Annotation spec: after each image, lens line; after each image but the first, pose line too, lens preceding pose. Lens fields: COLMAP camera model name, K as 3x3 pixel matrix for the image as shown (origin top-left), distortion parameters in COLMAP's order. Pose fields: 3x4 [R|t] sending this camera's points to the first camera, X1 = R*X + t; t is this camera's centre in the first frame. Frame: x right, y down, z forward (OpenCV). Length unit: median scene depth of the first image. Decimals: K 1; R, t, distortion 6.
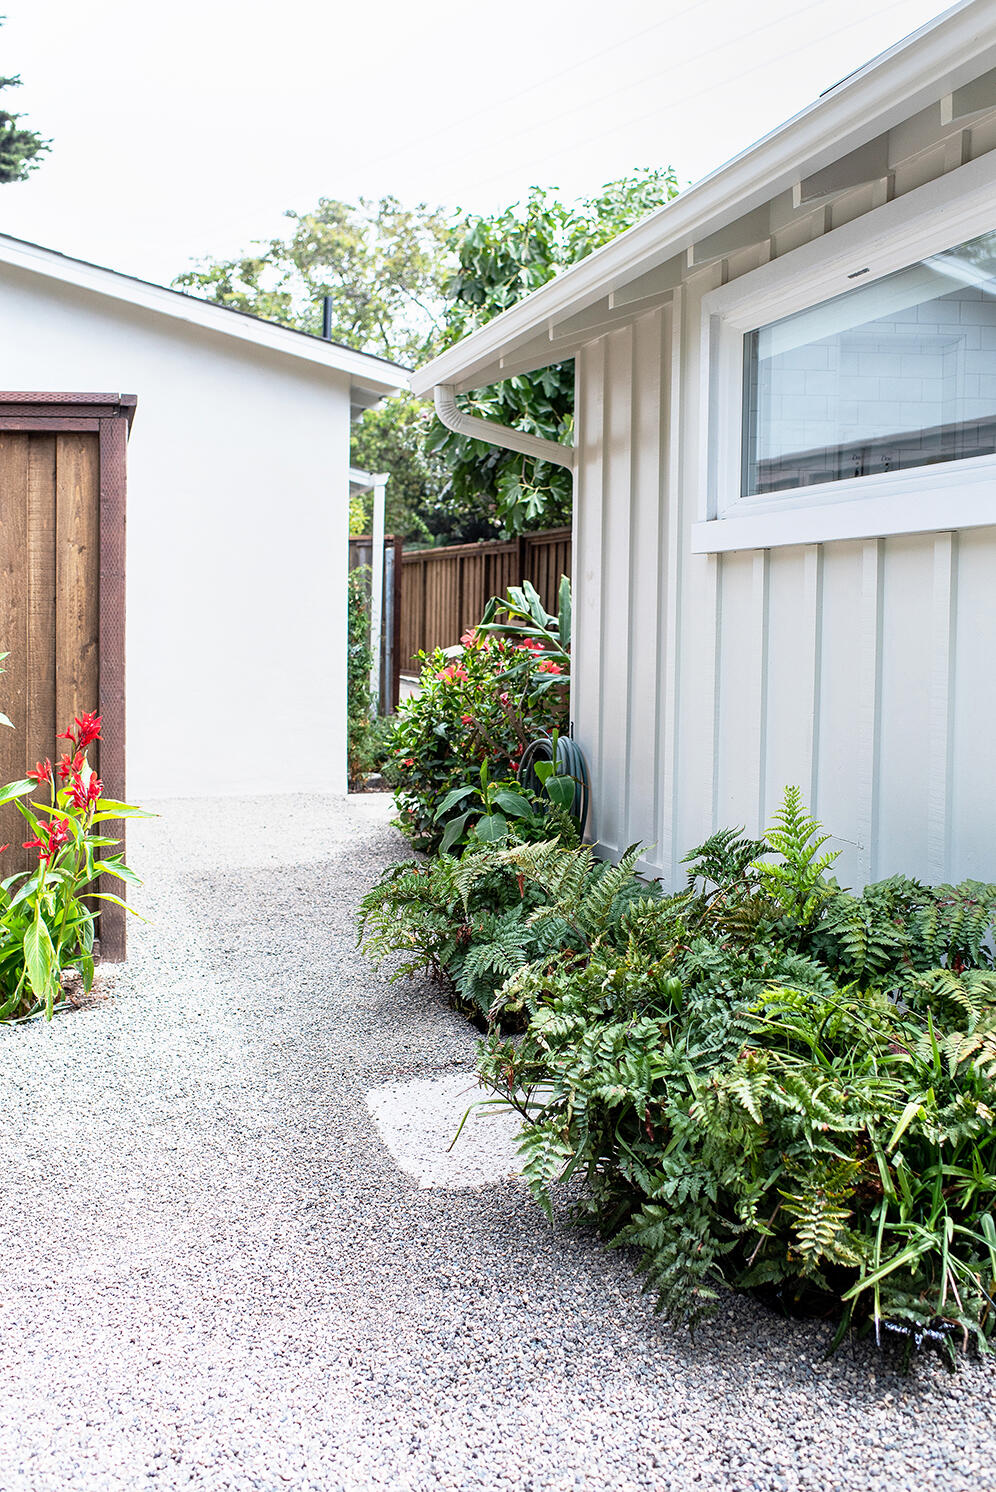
lens RADIAL K [[1571.7, 0, 497.8], [0, 1571.7, 745.7], [0, 0, 1]] dist [-0.018745, 0.000000]
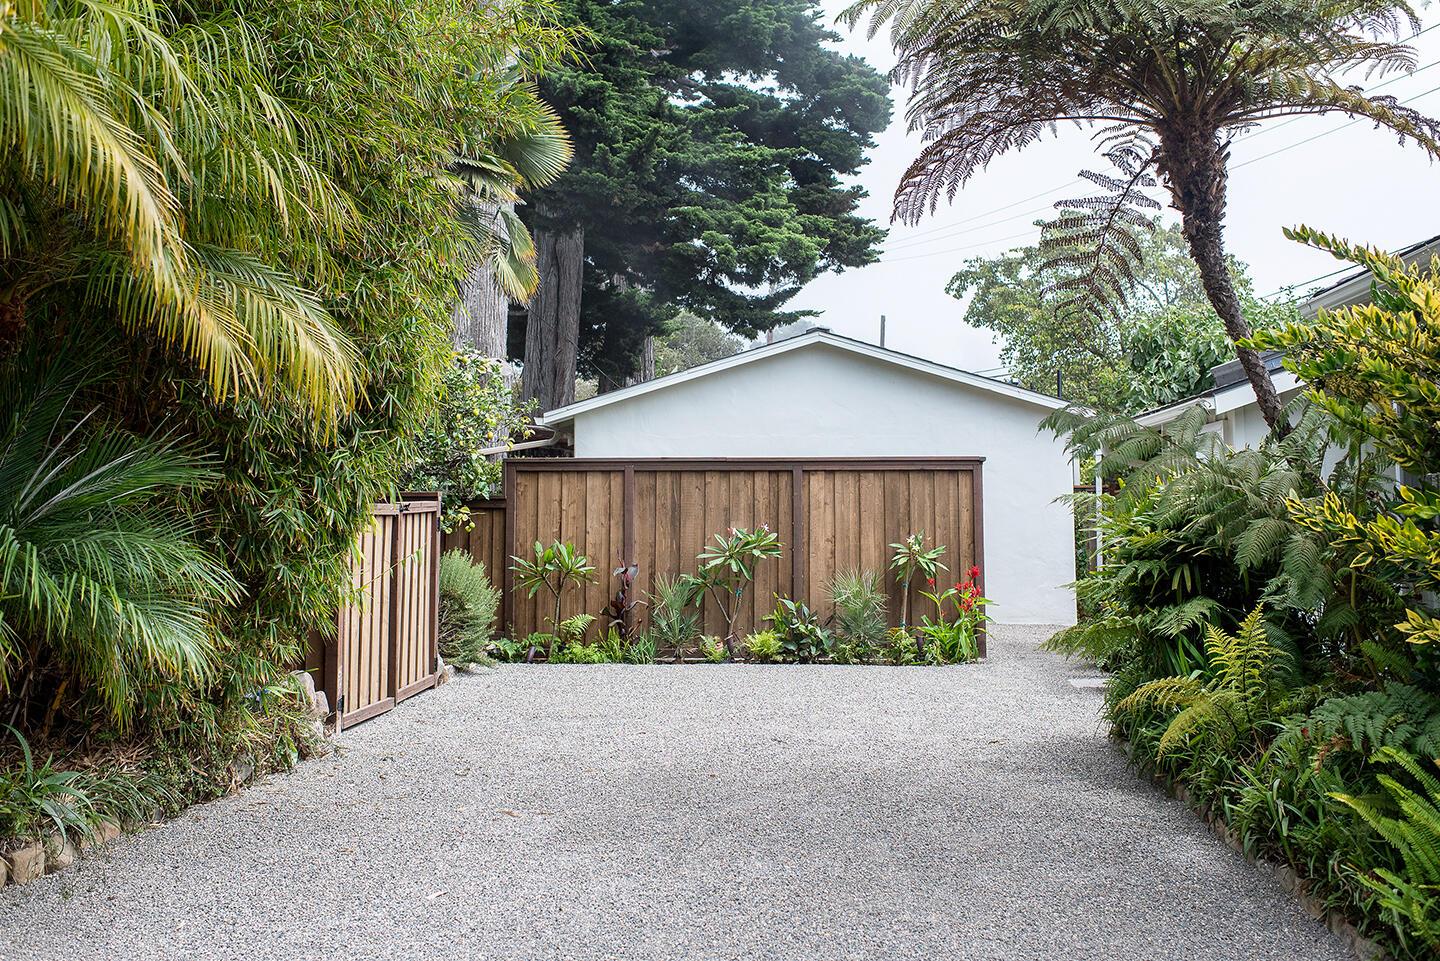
lens RADIAL K [[1516.9, 0, 721.6], [0, 1516.9, 469.7], [0, 0, 1]] dist [-0.018745, 0.000000]
pose [[0.939620, -0.050916, -0.338411, 0.249172], [0.010576, 0.992718, -0.119995, 0.126832], [0.342057, 0.109171, 0.933316, -1.724017]]
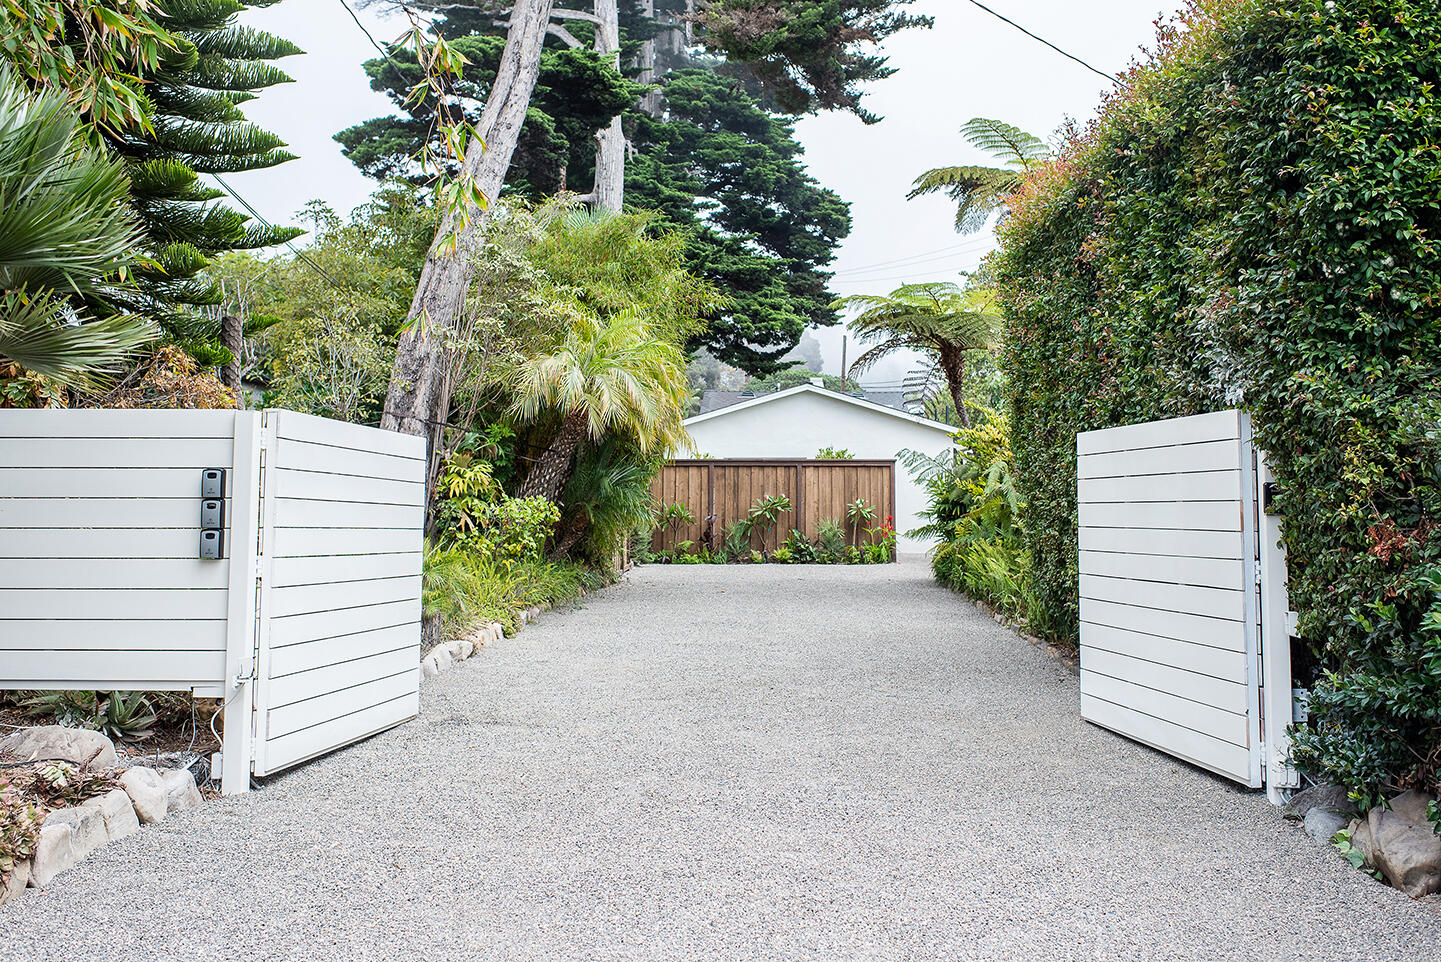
lens RADIAL K [[1517.9, 0, 717.9], [0, 1517.9, 484.7], [0, 0, 1]] dist [-0.018745, 0.000000]
pose [[0.947280, -0.040547, -0.317829, 0.866712], [0.009879, 0.995185, -0.097517, 0.382428], [0.320253, 0.089236, 0.943120, -4.224010]]
